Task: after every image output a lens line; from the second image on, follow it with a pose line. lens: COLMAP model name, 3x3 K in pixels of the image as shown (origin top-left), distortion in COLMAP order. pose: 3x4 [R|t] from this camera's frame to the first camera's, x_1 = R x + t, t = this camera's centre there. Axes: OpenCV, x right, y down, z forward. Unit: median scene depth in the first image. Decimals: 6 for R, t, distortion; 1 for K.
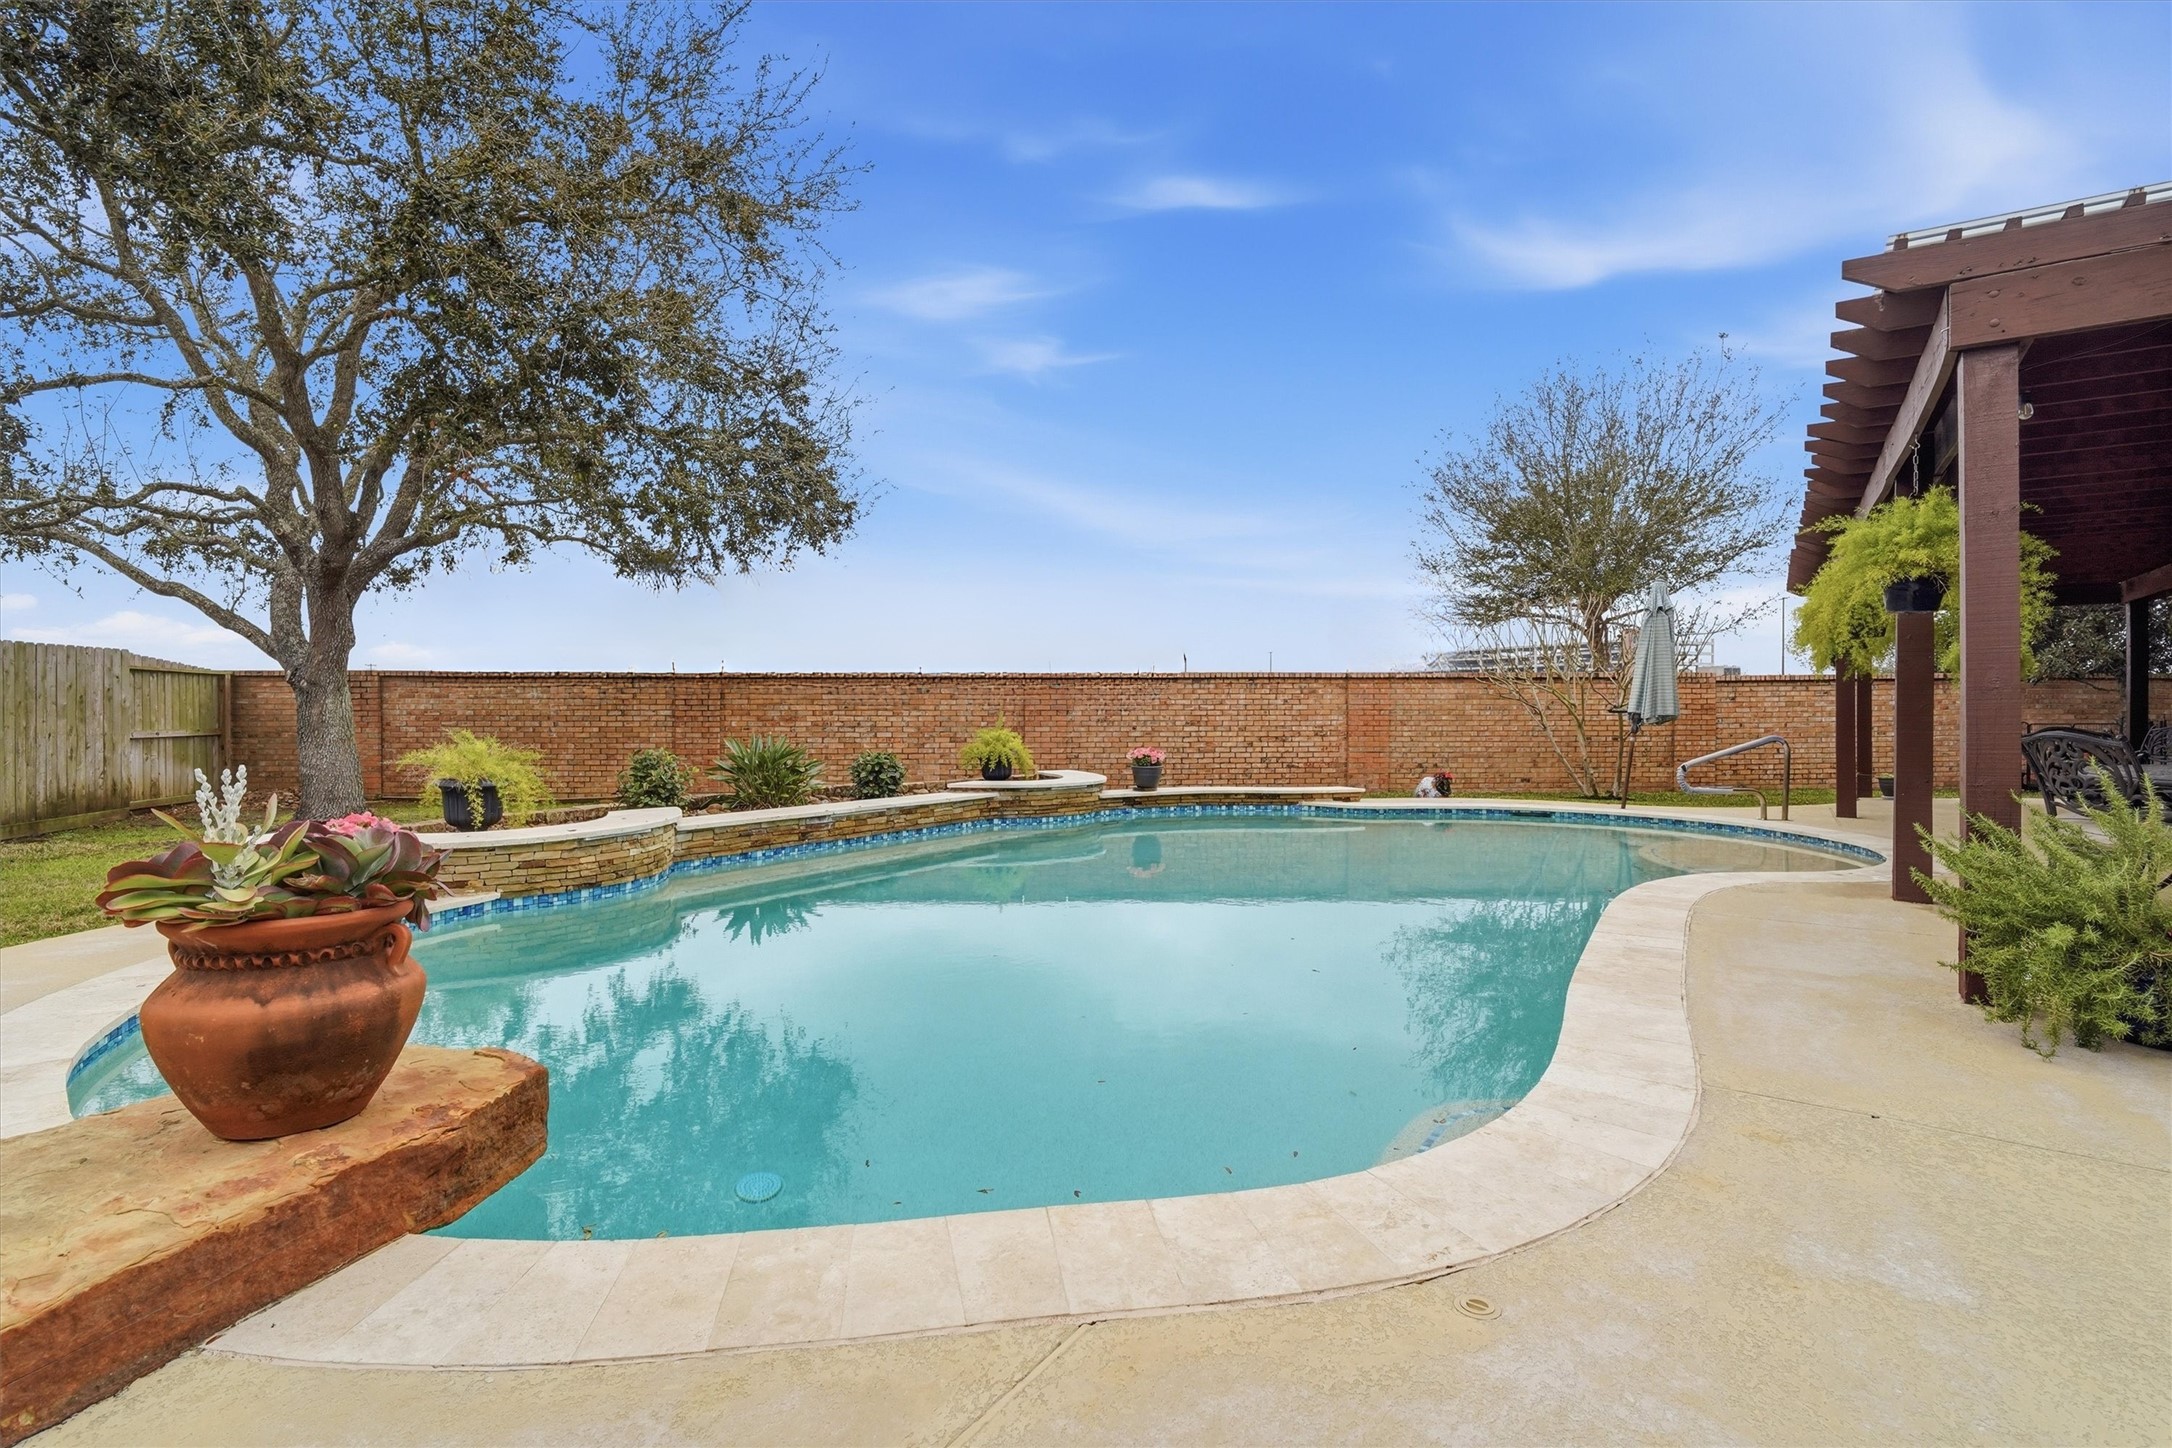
lens RADIAL K [[1039.4, 0, 1088.6], [0, 1039.4, 721.7], [0, 0, 1]] dist [-0.004082, -0.000625]
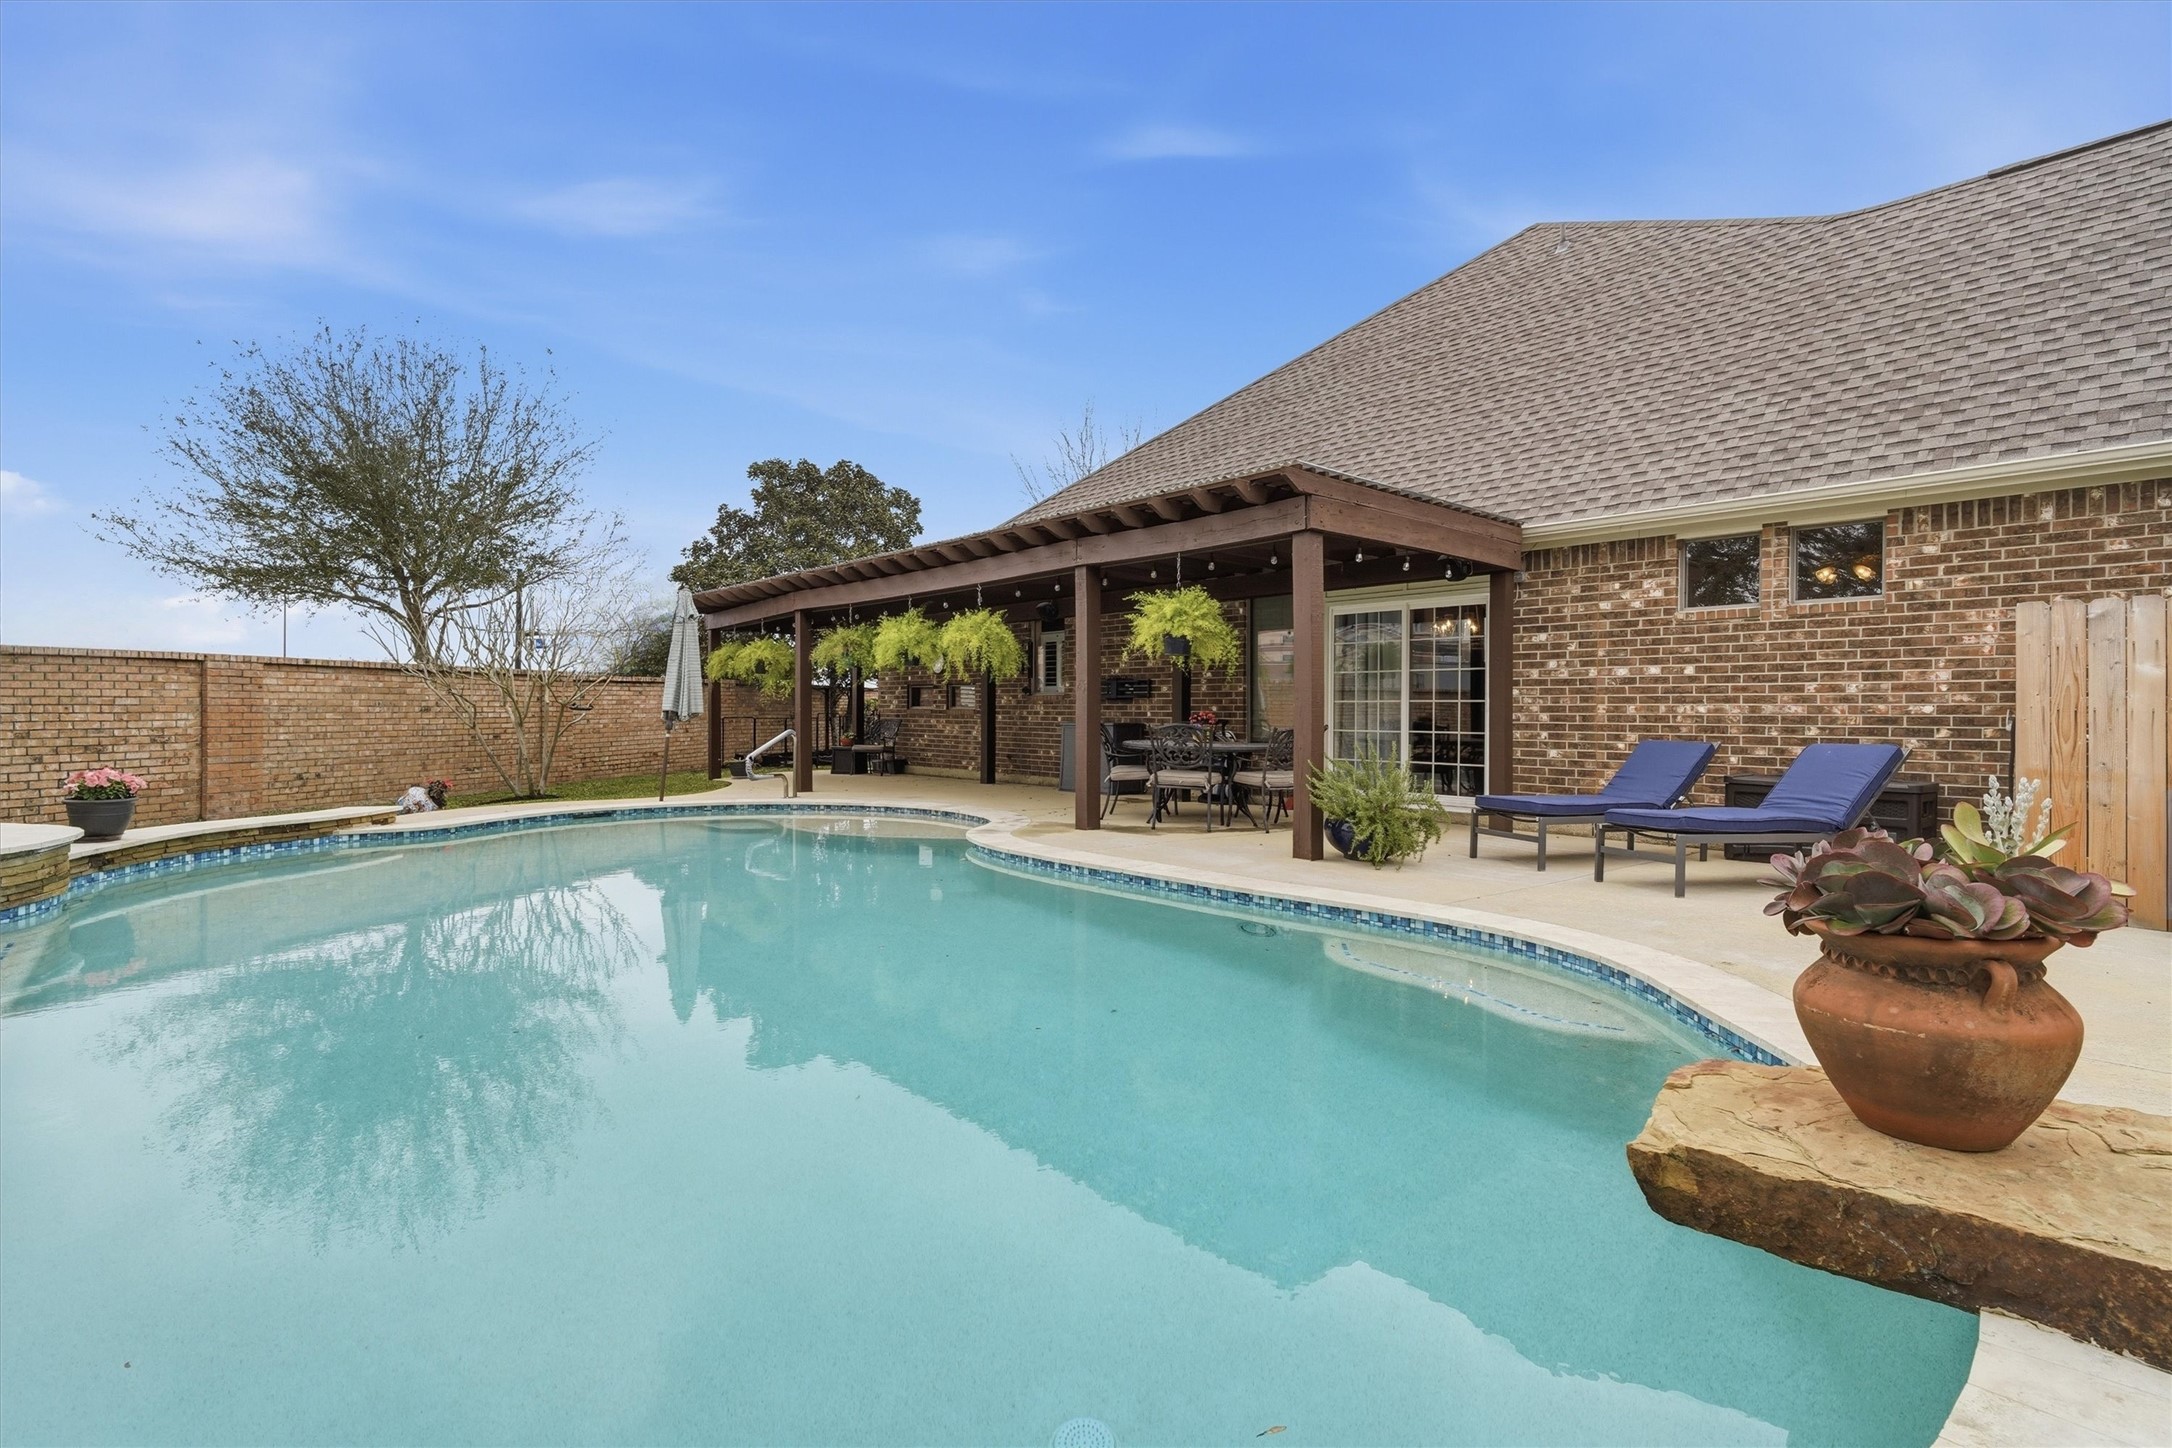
lens RADIAL K [[1039.4, 0, 1090.1], [0, 1039.4, 717.8], [0, 0, 1]] dist [-0.004082, -0.000625]
pose [[0.214421, -0.005396, 0.976726, -0.394925], [0.005604, 0.999975, 0.004294, -0.002703], [-0.976725, 0.004553, 0.214446, 0.323795]]
